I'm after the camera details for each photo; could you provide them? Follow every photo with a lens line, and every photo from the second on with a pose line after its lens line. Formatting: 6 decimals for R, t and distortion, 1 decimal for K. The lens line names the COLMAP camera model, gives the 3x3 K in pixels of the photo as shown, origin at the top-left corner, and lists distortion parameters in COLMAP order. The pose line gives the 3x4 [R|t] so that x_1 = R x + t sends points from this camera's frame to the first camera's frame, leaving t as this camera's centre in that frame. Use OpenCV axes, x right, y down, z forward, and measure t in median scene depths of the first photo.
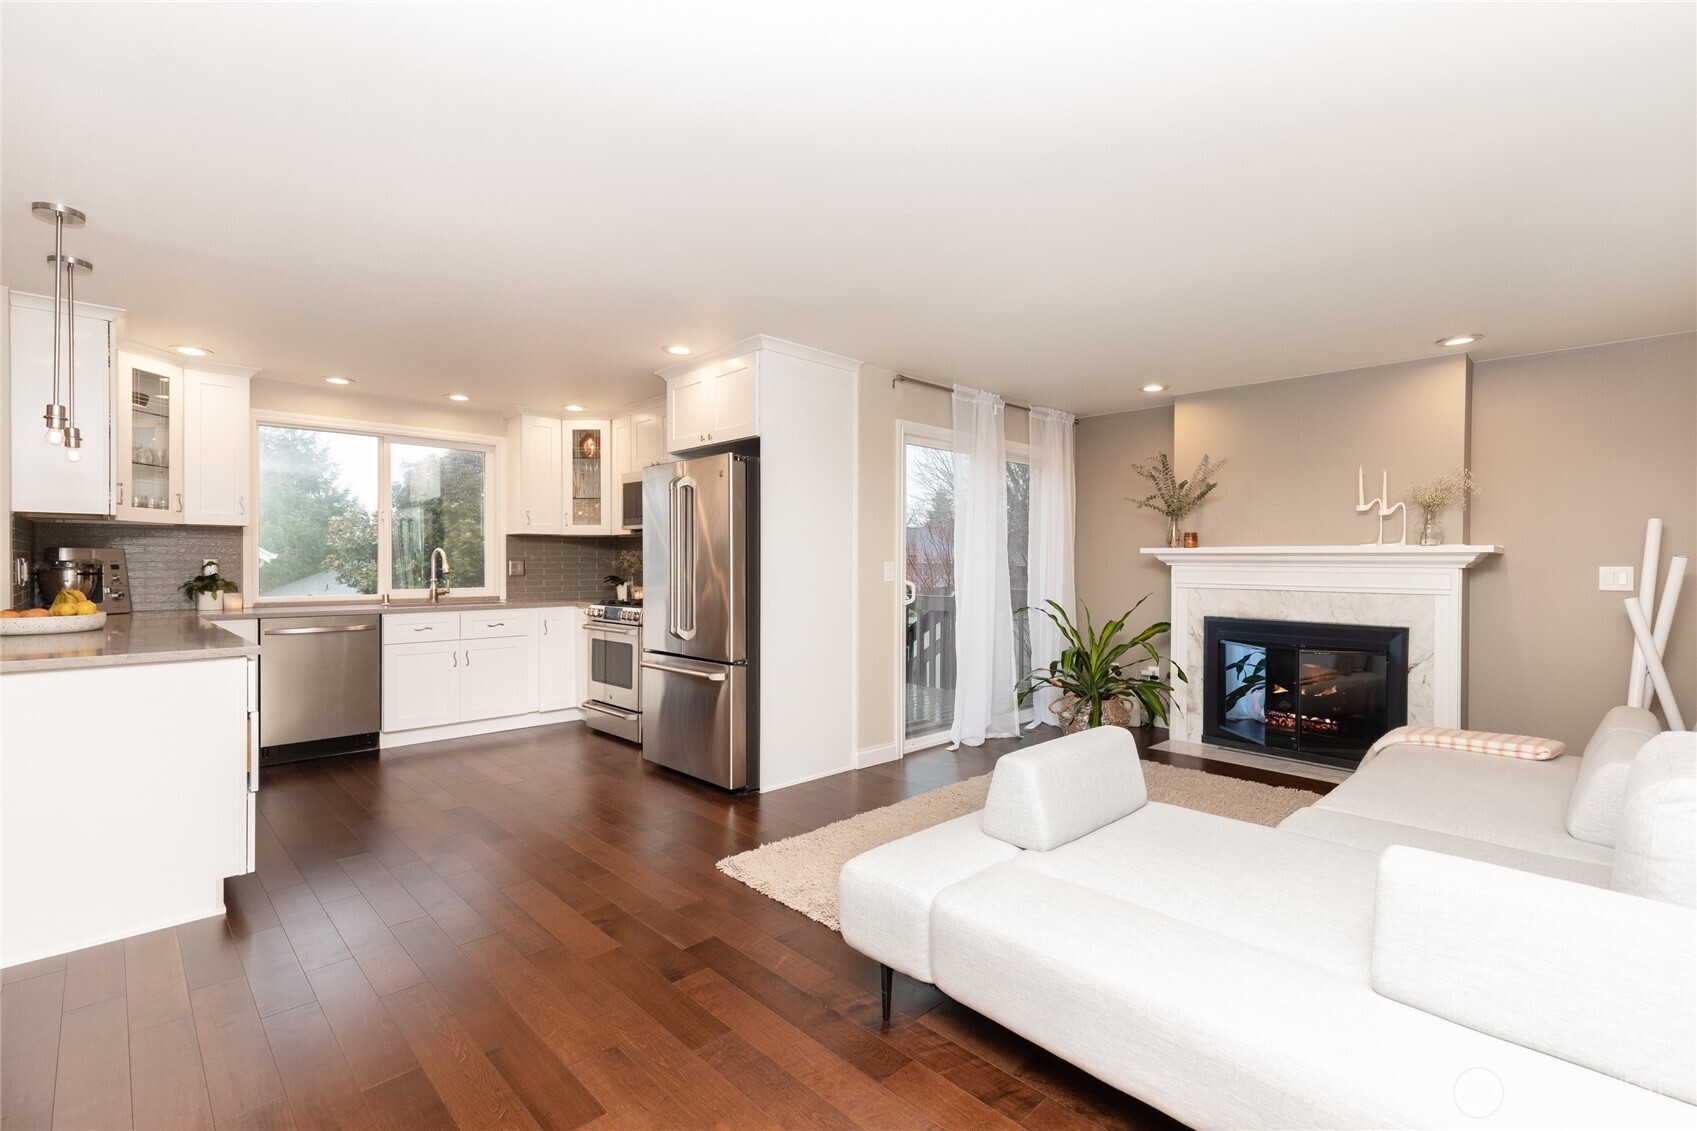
lens RADIAL K [[763.7, 0, 851.2], [0, 763.7, 566.2], [0, 0, 1]] dist [0.005786, 0.000003]
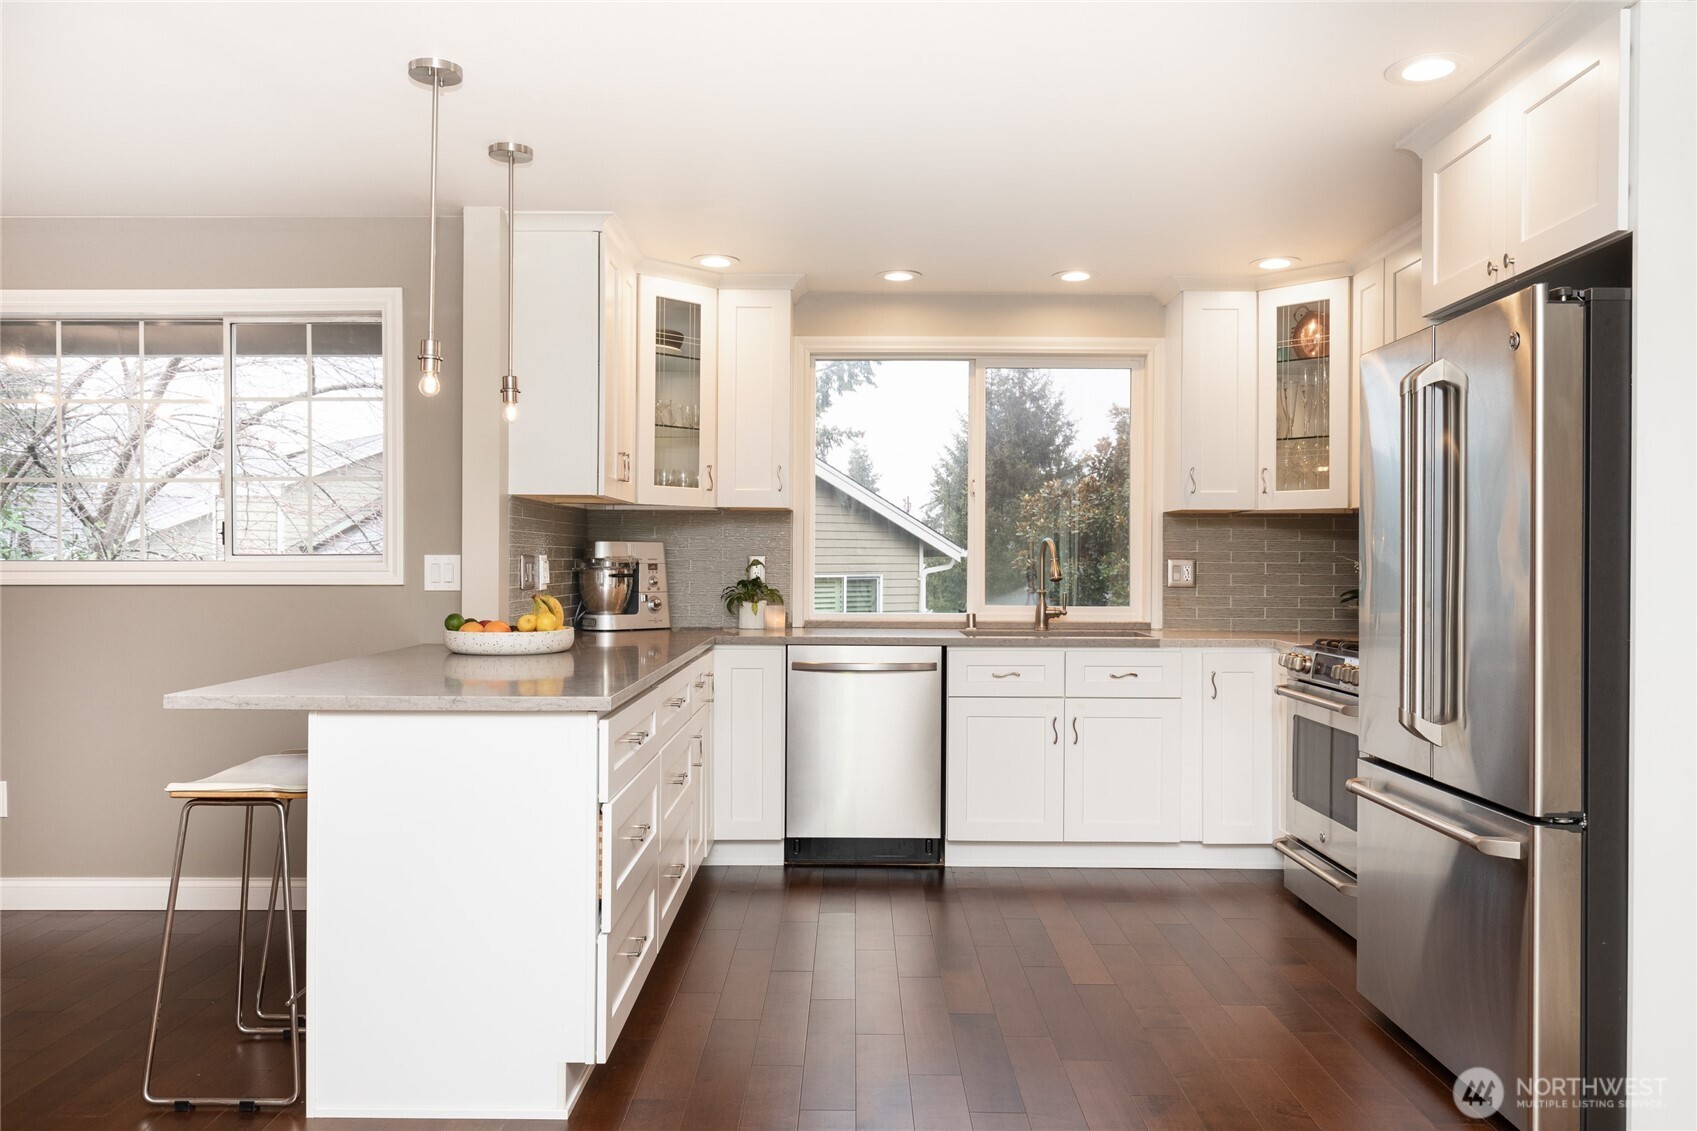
lens RADIAL K [[1260.0, 0, 847.2], [0, 1260.0, 565.4], [0, 0, 1]] dist [0.007995, 0.007062]
pose [[0.710714, 0.004443, -0.703467, 0.038689], [-0.006874, 0.999976, -0.000630, -0.000675], [0.703447, 0.005283, 0.710728, 0.231699]]
